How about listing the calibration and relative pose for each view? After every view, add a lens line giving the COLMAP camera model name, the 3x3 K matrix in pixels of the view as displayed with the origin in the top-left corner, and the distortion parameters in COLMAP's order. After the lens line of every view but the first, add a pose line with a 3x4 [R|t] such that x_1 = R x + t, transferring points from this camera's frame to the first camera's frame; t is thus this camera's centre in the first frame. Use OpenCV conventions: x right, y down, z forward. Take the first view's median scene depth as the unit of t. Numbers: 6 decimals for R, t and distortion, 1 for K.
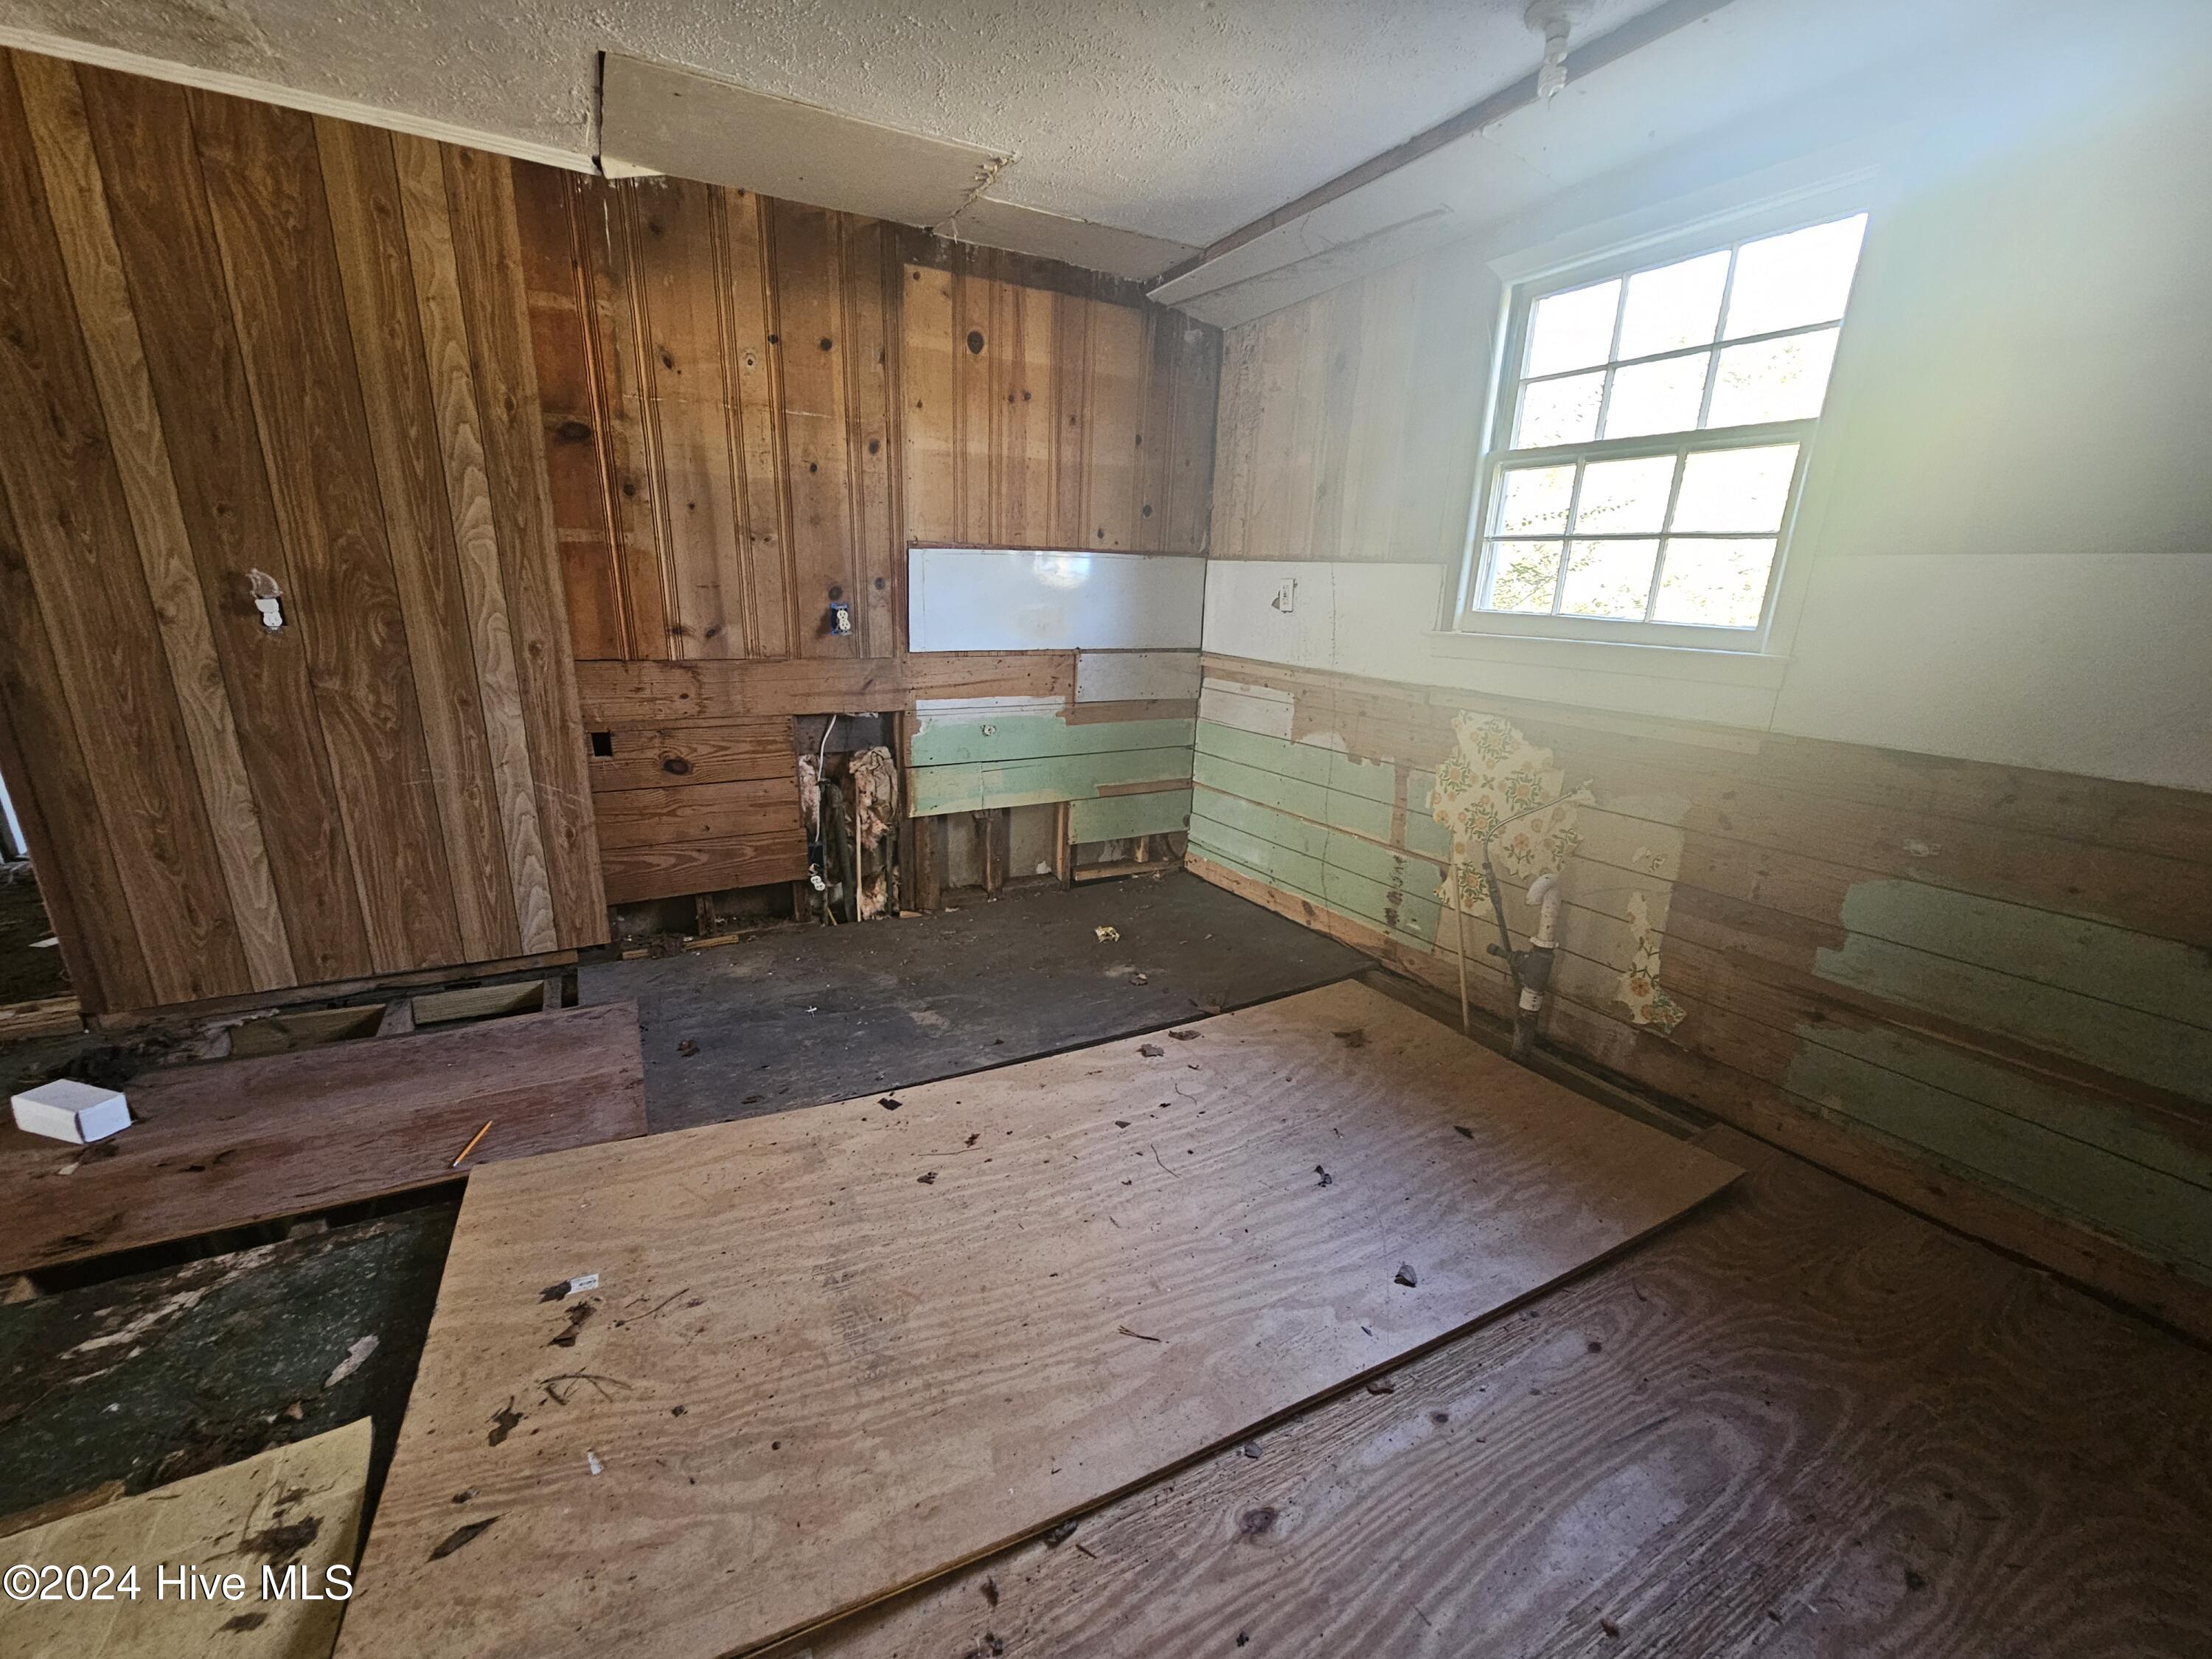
lens RADIAL K [[903.1, 0, 1090.6], [0, 903.1, 845.9], [0, 0, 1]] dist [0.003703, -0.002236]
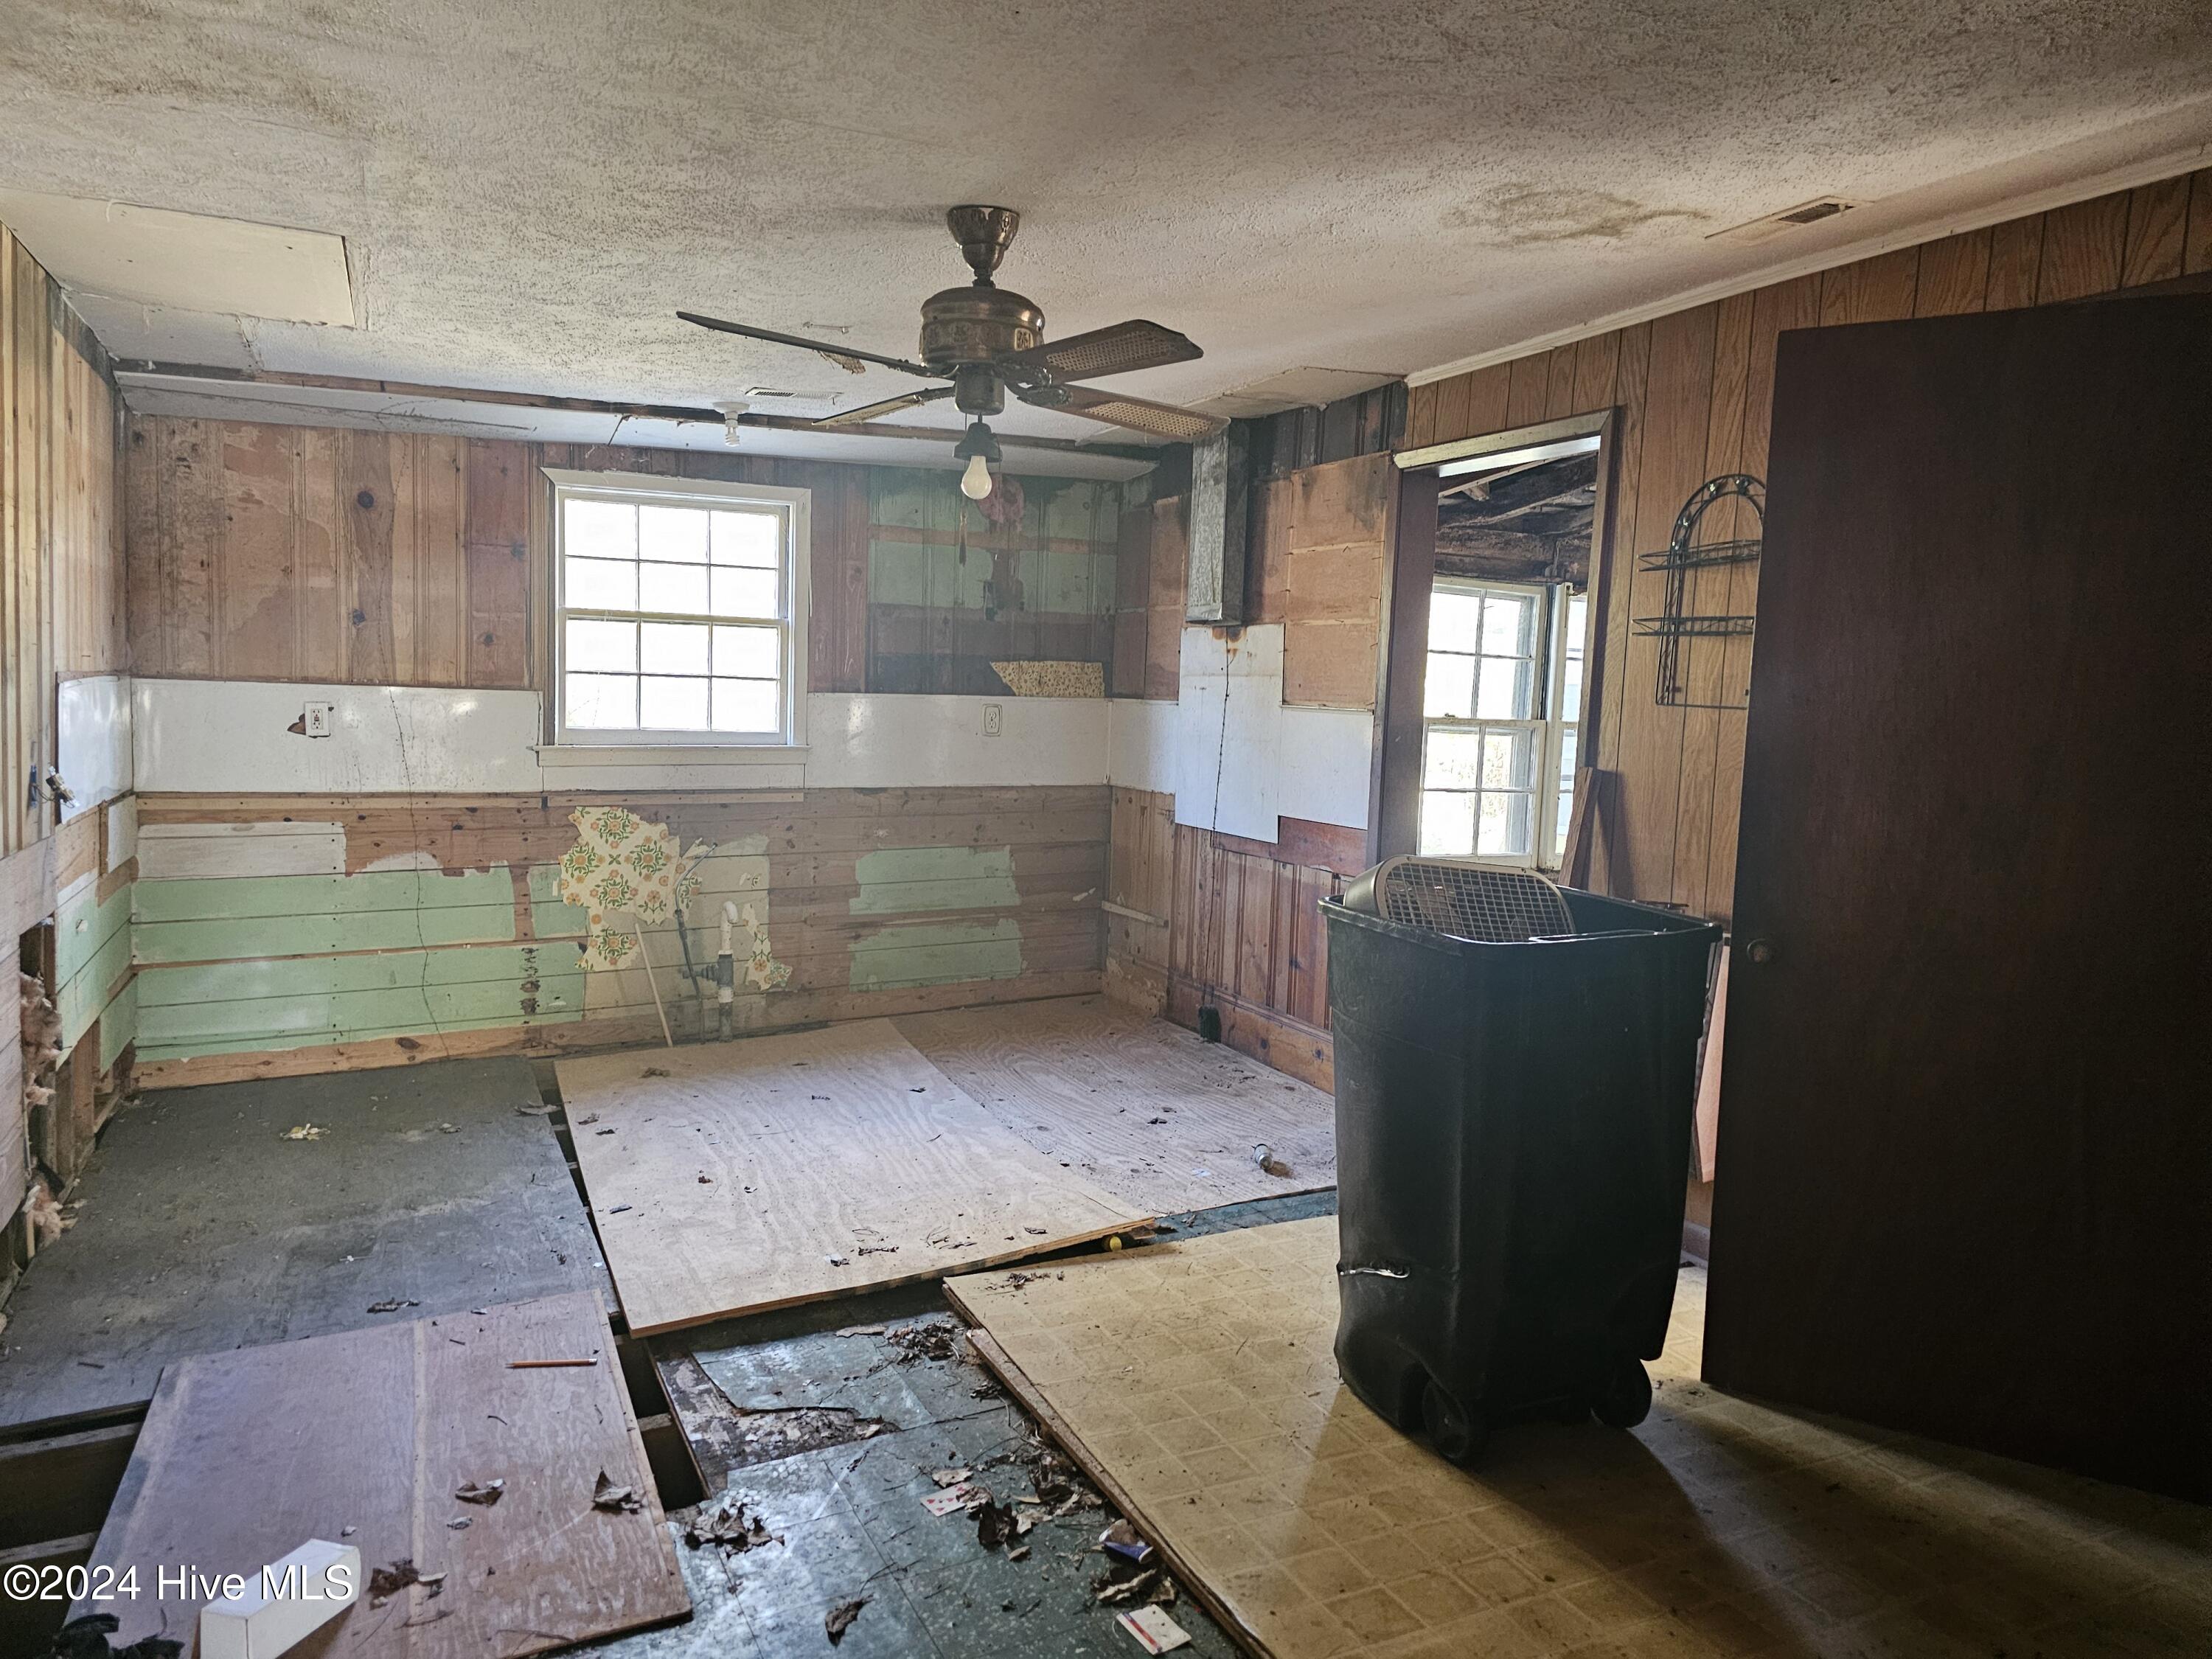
lens RADIAL K [[1479.6, 0, 1102.8], [0, 1479.6, 815.4], [0, 0, 1]] dist [0.041722, -0.010842]
pose [[0.059946, -0.112501, 0.991842, -1.604146], [0.263044, 0.960289, 0.093024, -0.146677], [-0.962920, 0.255322, 0.087158, 0.156833]]
